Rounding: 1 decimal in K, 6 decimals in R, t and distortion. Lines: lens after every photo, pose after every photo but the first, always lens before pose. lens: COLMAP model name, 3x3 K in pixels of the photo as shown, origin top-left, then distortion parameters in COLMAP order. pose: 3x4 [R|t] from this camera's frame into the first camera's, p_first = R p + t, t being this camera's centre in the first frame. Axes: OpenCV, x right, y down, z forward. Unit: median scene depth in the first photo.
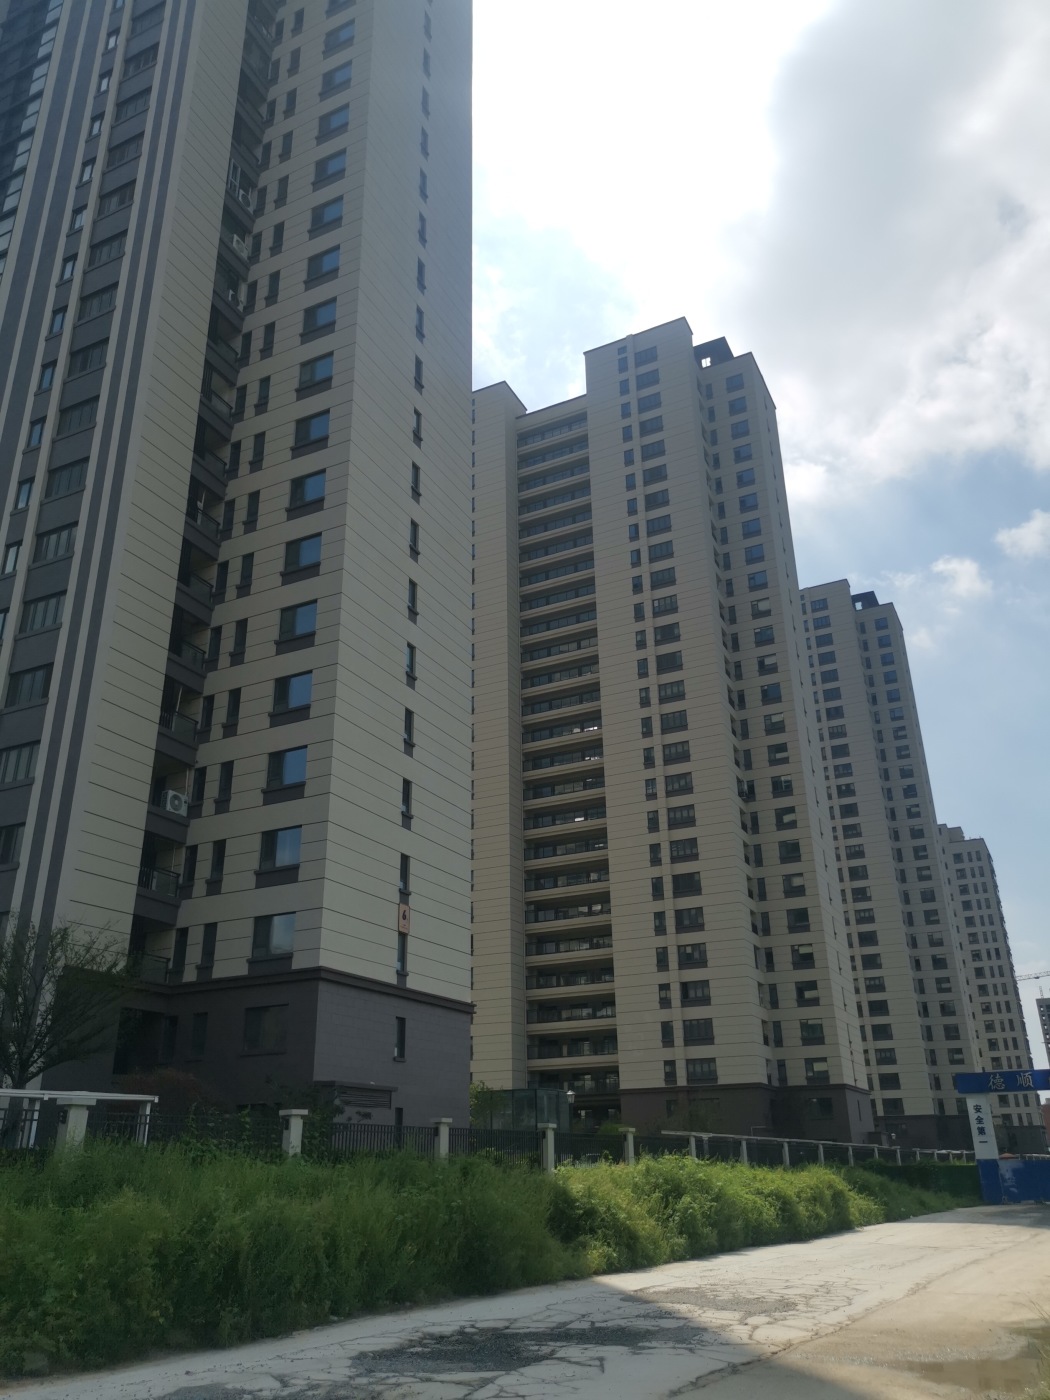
lens RADIAL K [[1087.3, 0, 515.4], [0, 1087.3, 692.8], [0, 0, 1]] dist [0.051158, -0.042705]
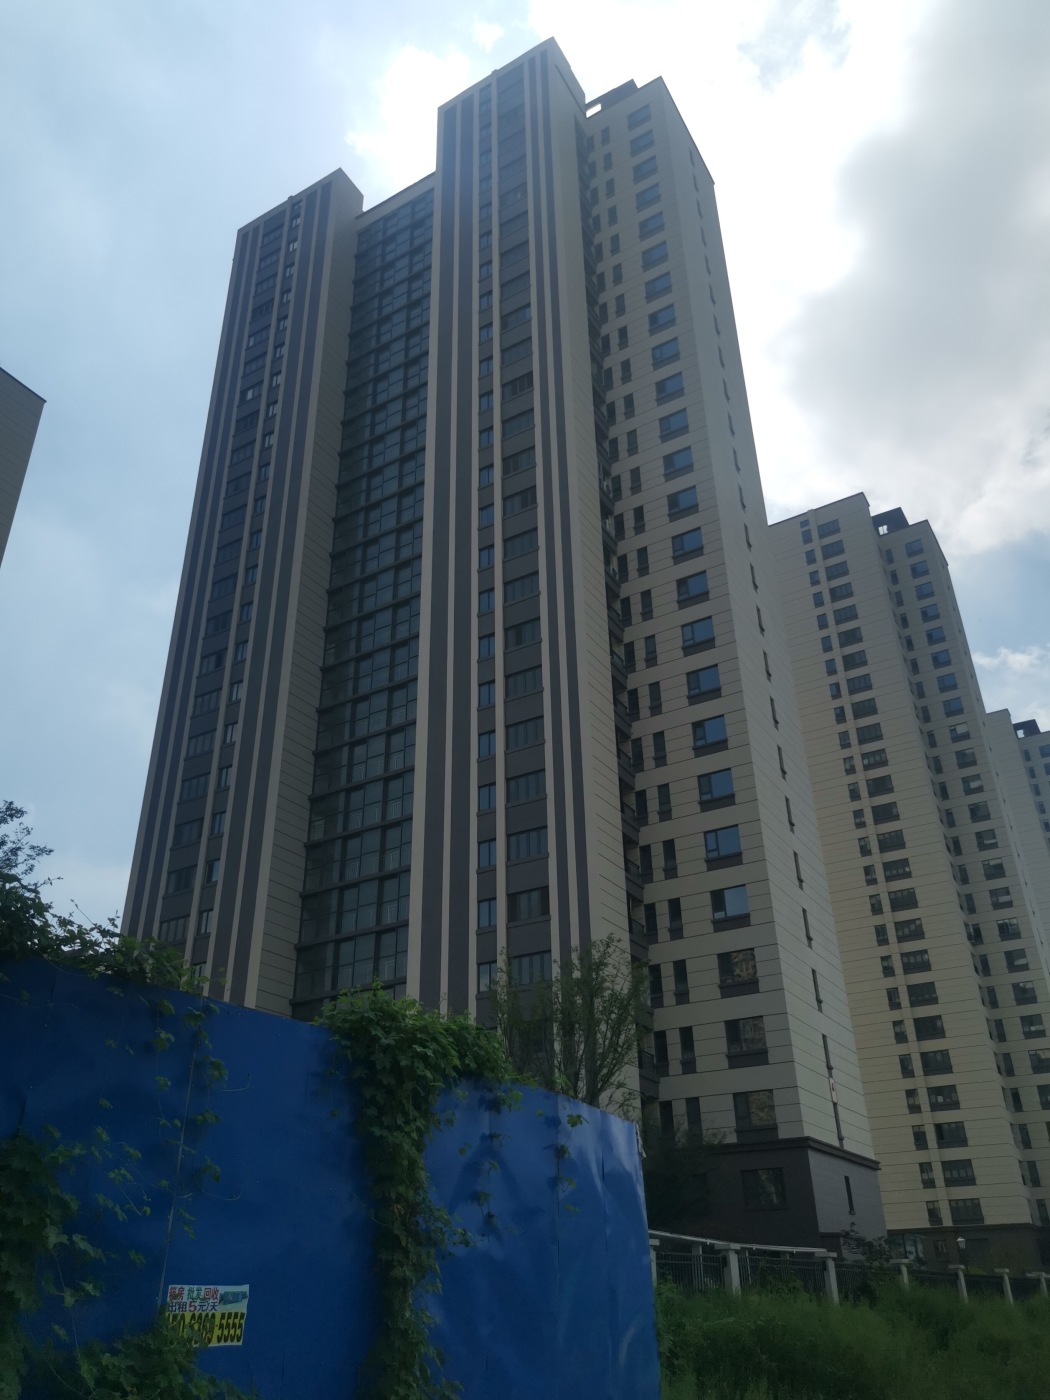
lens RADIAL K [[1087.3, 0, 518.0], [0, 1087.3, 692.5], [0, 0, 1]] dist [0.051158, -0.042705]
pose [[0.996492, -0.042265, -0.072226, -0.273206], [0.034688, 0.994064, -0.103116, -0.094256], [0.076155, 0.100249, 0.992044, -0.223431]]
